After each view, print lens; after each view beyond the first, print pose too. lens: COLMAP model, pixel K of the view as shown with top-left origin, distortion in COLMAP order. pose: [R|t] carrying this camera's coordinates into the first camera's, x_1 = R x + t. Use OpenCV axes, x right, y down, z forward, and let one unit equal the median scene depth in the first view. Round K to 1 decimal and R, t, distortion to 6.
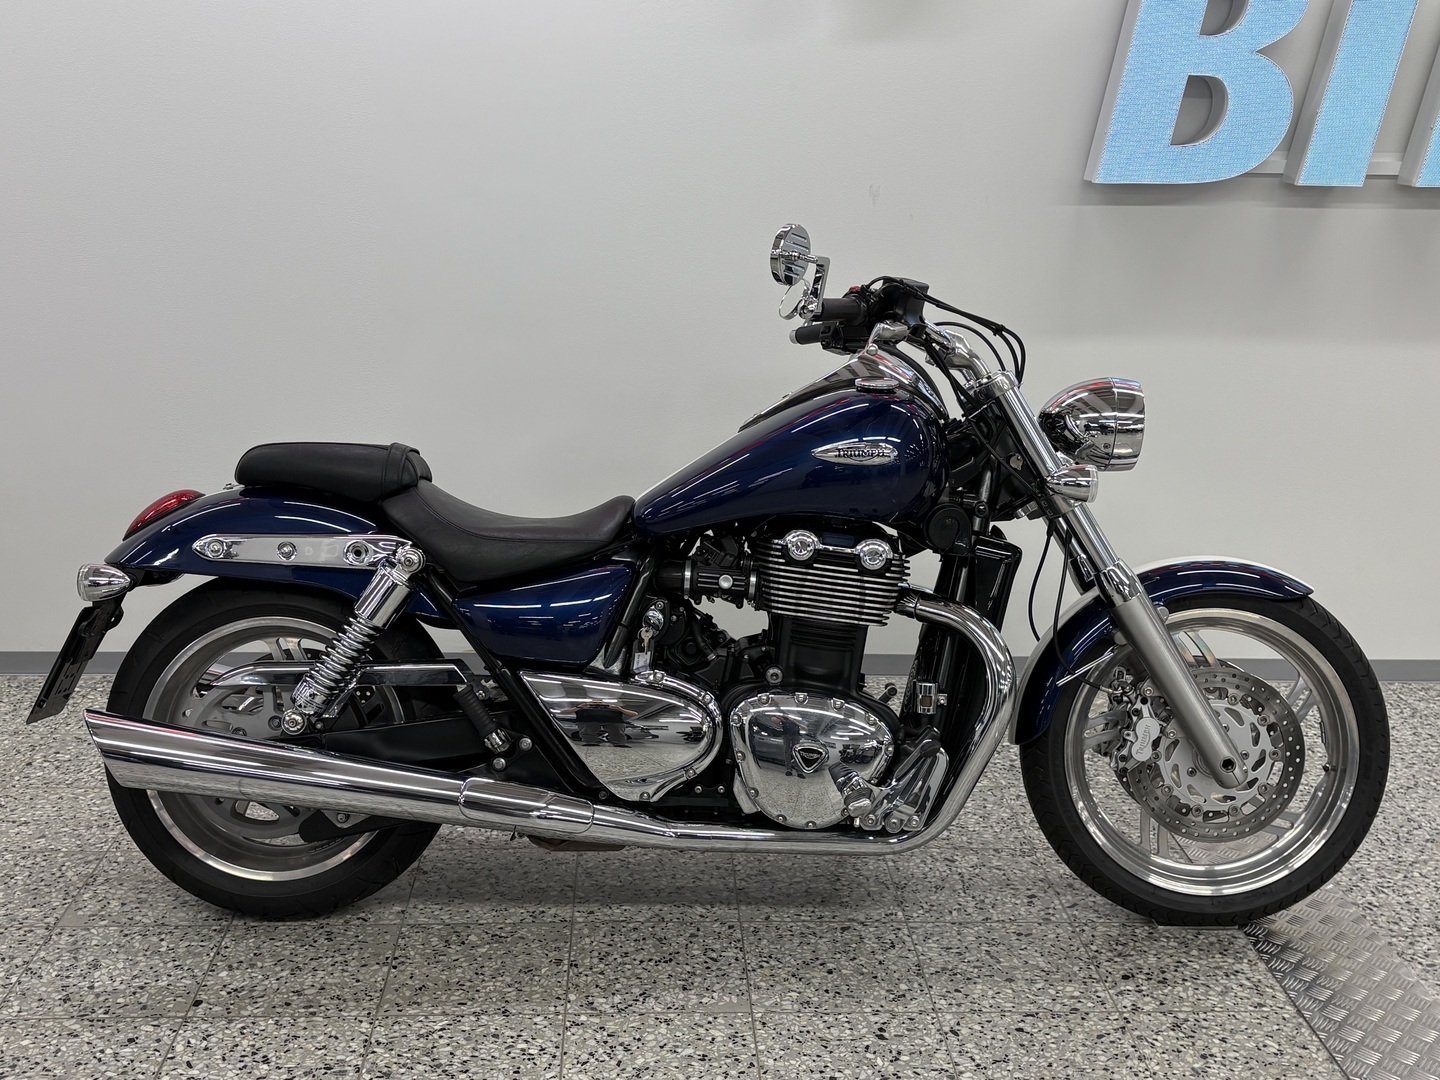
lens RADIAL K [[1659.7, 0, 703.3], [0, 1659.7, 542.3], [0, 0, 1]] dist [0.094144, -0.237130]
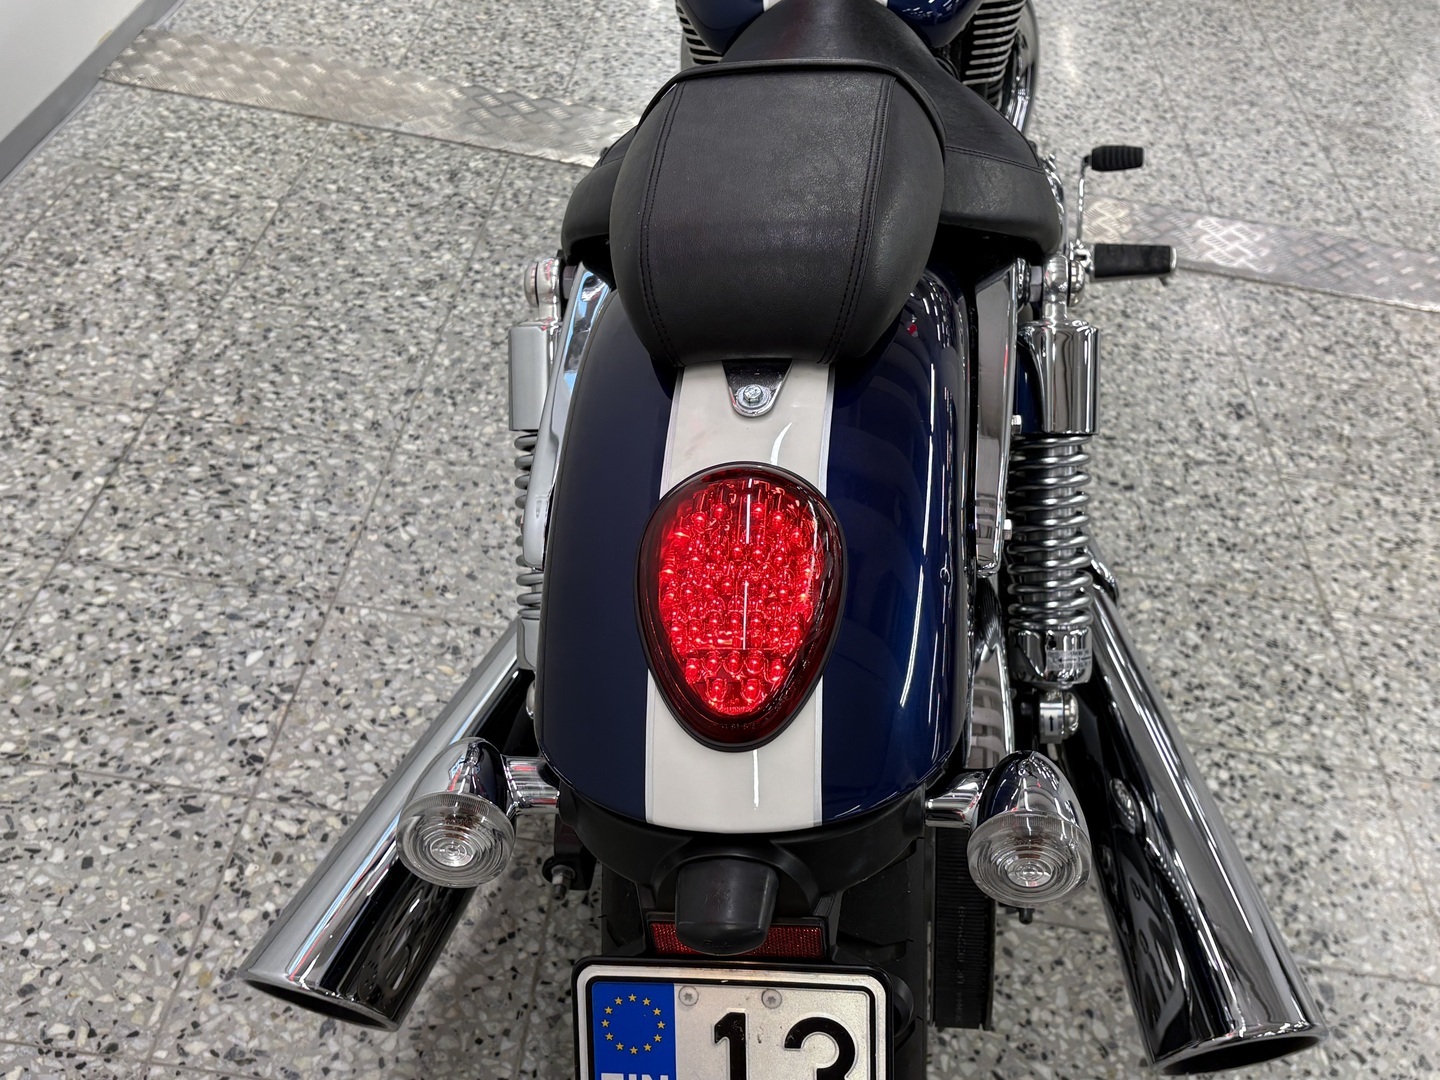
lens RADIAL K [[1659.7, 0, 703.3], [0, 1659.7, 542.3], [0, 0, 1]] dist [0.094144, -0.237130]
pose [[0.112837, -0.613355, 0.781705, -0.588870], [0.107394, 0.789649, 0.604086, -0.221453], [-0.987793, 0.015787, 0.154973, 1.031609]]
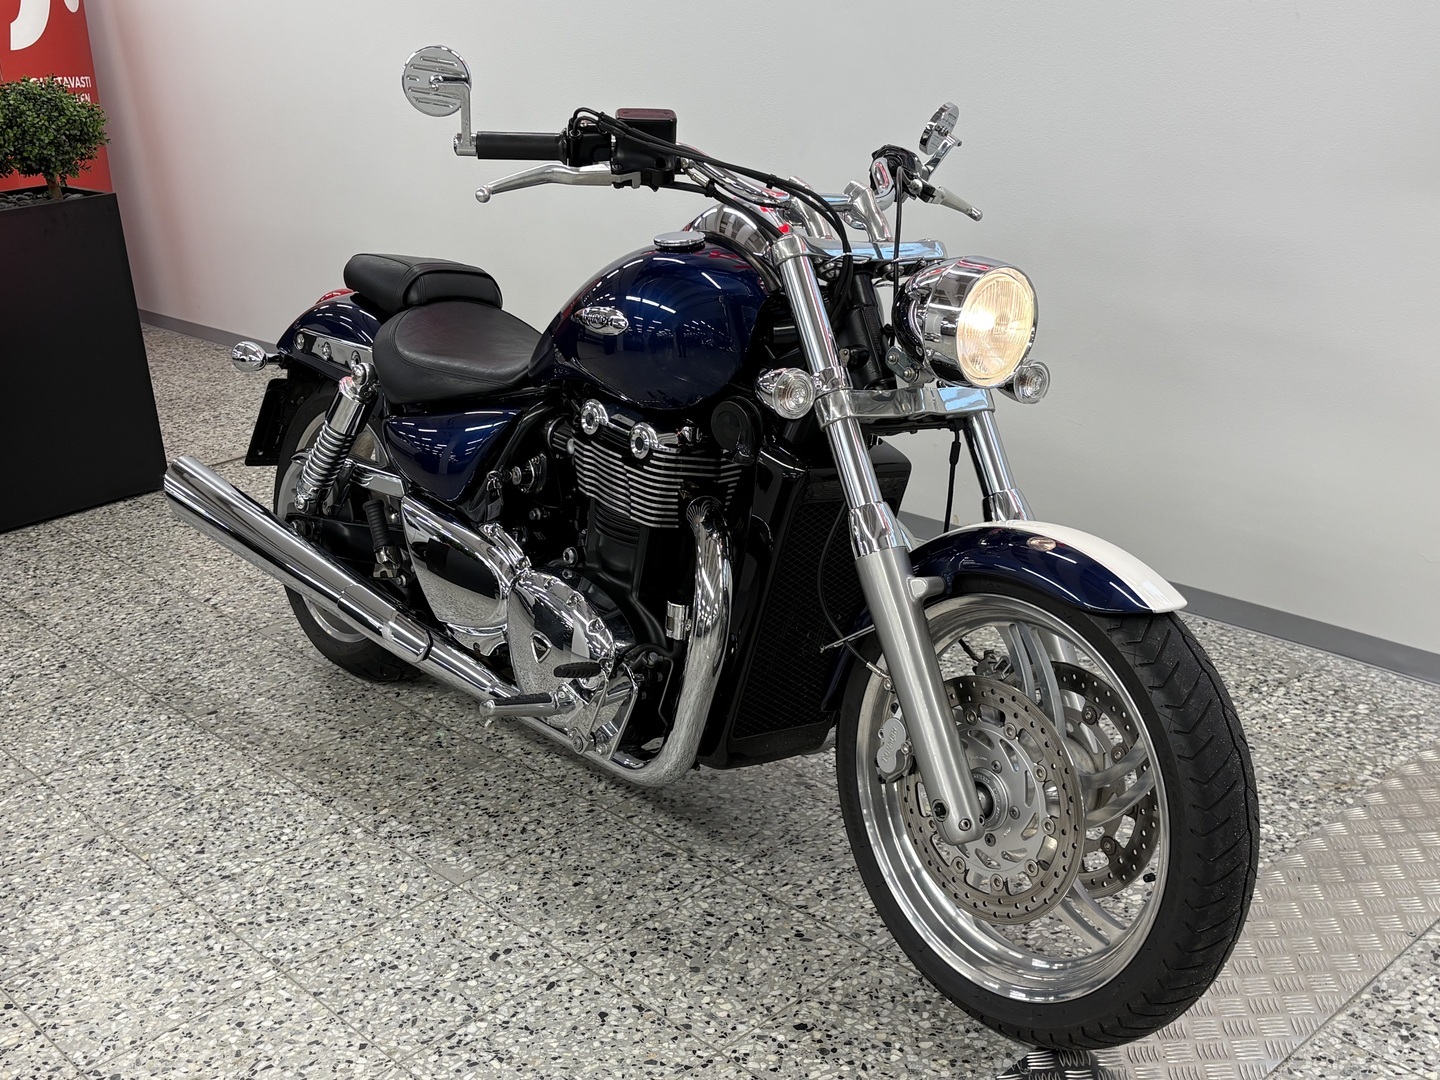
lens RADIAL K [[1659.7, 0, 703.3], [0, 1659.7, 542.3], [0, 0, 1]] dist [0.094144, -0.237130]
pose [[0.647581, 0.208462, -0.732927, 0.768310], [-0.122069, 0.977810, 0.170258, -0.092639], [0.752155, -0.020788, 0.658658, 0.461212]]
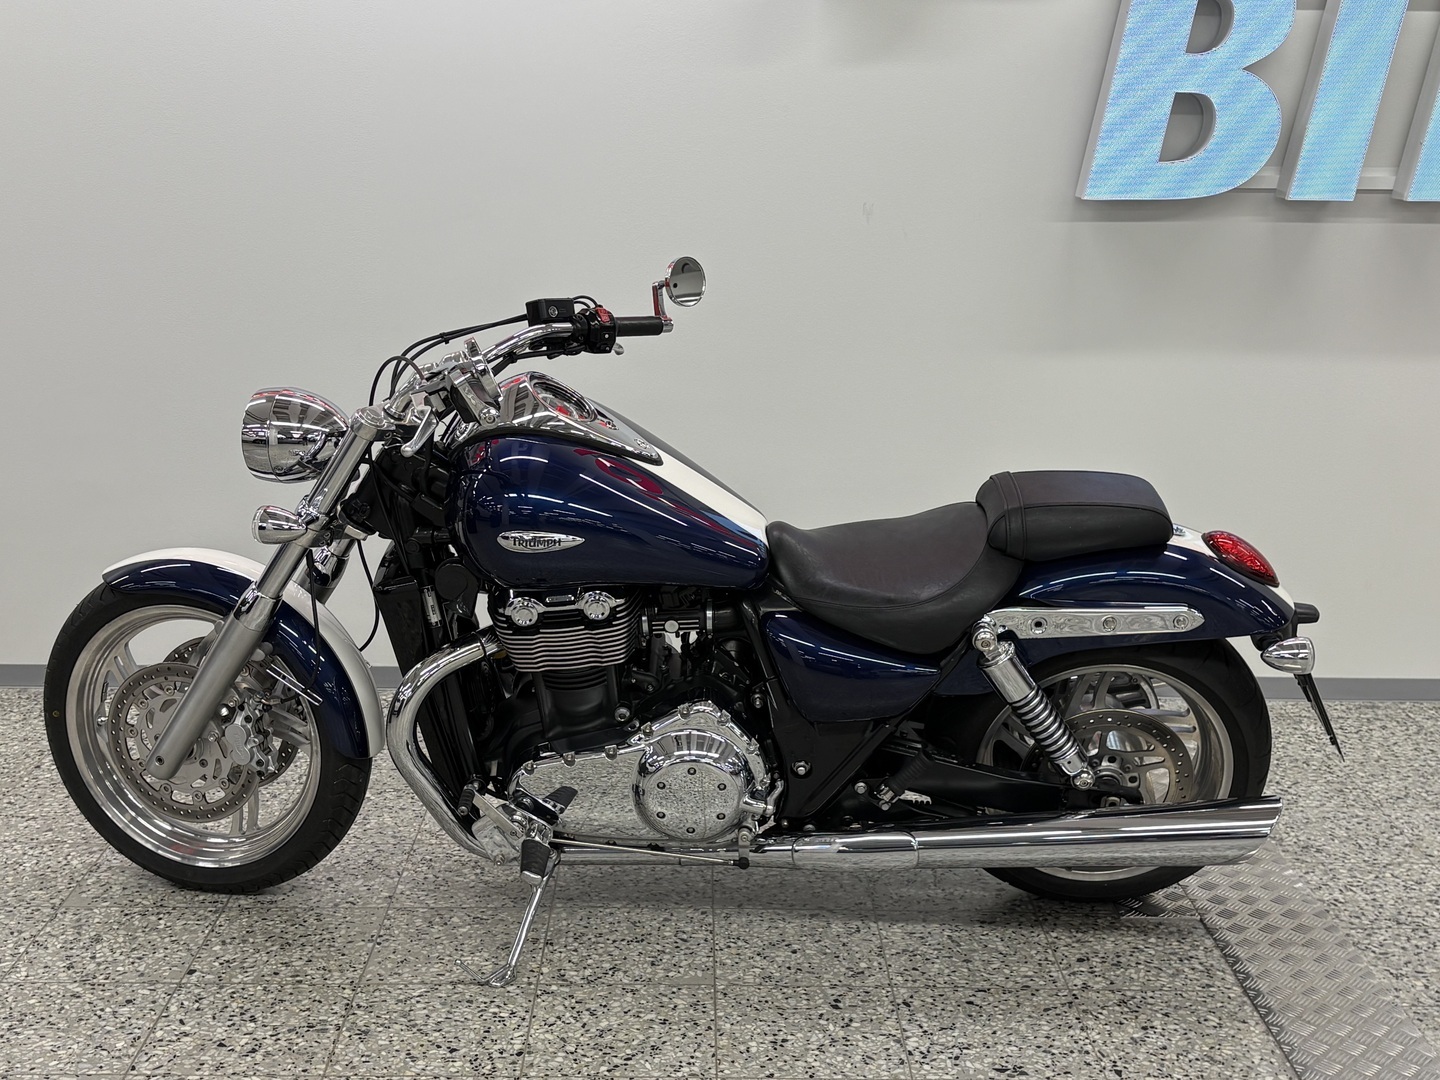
lens RADIAL K [[1816.9, 0, 702.7], [0, 1816.9, 543.8], [0, 0, 1]] dist [0.207632, -0.740002]
pose [[0.999281, 0.000579, -0.037902, 0.063191], [-0.001769, 0.999506, -0.031381, 0.039712], [0.037865, 0.031425, 0.998789, -0.156009]]
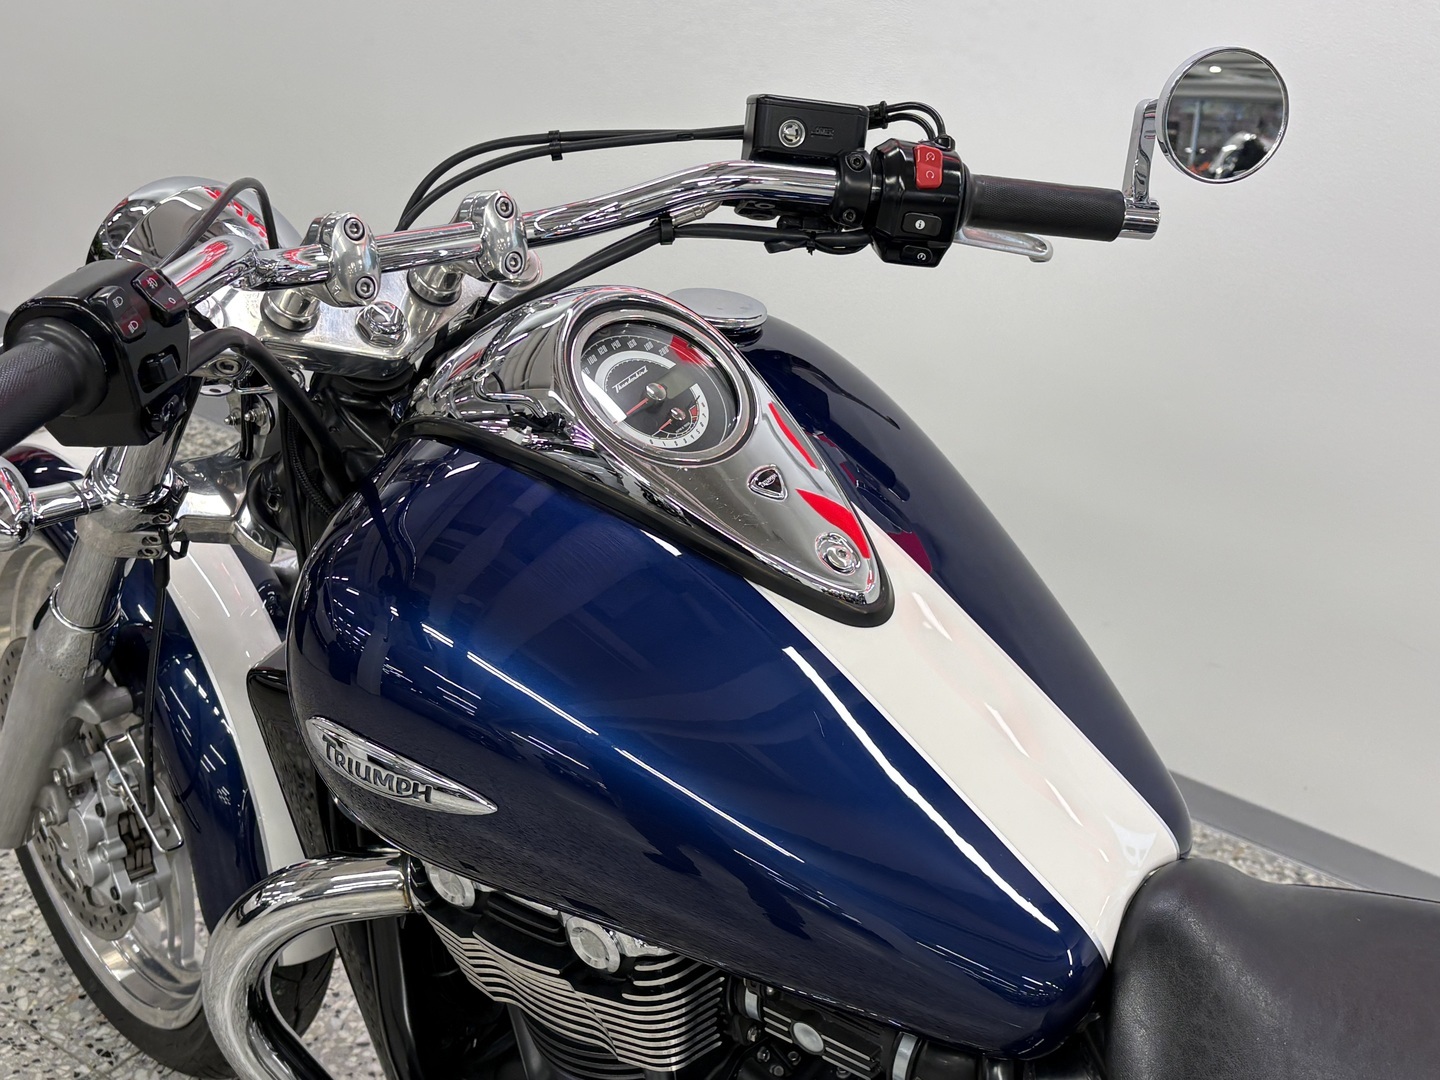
lens RADIAL K [[1825.1, 0, 721.2], [0, 1825.1, 507.0], [0, 0, 1]] dist [0.007819, -0.015208]
pose [[0.816098, 0.299289, -0.494379, 0.157577], [-0.247085, 0.954023, 0.169673, -0.129701], [0.522430, -0.016316, 0.852526, 0.610441]]
